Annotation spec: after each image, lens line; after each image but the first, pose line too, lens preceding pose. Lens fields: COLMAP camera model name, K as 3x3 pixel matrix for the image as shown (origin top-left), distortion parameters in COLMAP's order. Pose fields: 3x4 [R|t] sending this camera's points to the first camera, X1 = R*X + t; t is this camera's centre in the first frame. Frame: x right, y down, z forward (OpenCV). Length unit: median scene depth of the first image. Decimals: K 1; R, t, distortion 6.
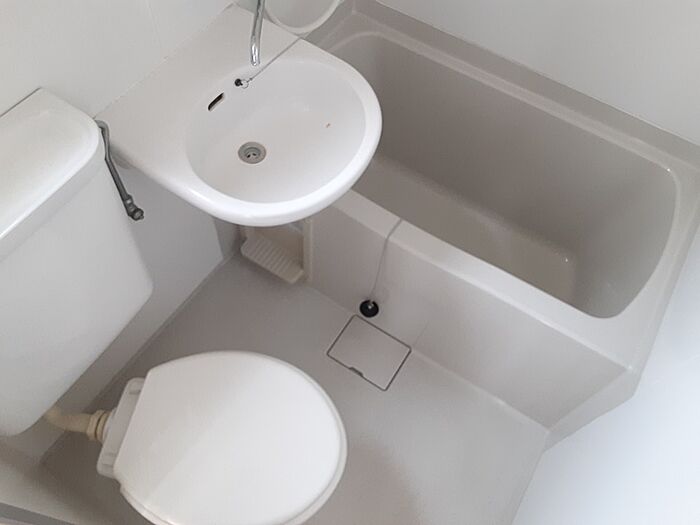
lens RADIAL K [[553.7, 0, 348.3], [0, 553.7, 261.5], [0, 0, 1]] dist [0.028162, -0.032795]
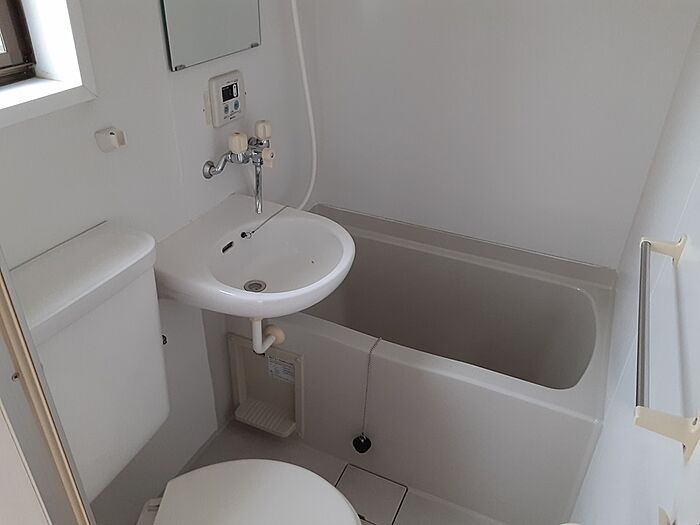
lens RADIAL K [[553.7, 0, 354.1], [0, 553.7, 260.7], [0, 0, 1]] dist [0.028162, -0.032795]
pose [[0.989501, -0.094863, 0.109037, -0.074327], [0.134426, 0.881173, -0.453282, 0.316692], [-0.053081, 0.463180, 0.884673, -0.138618]]
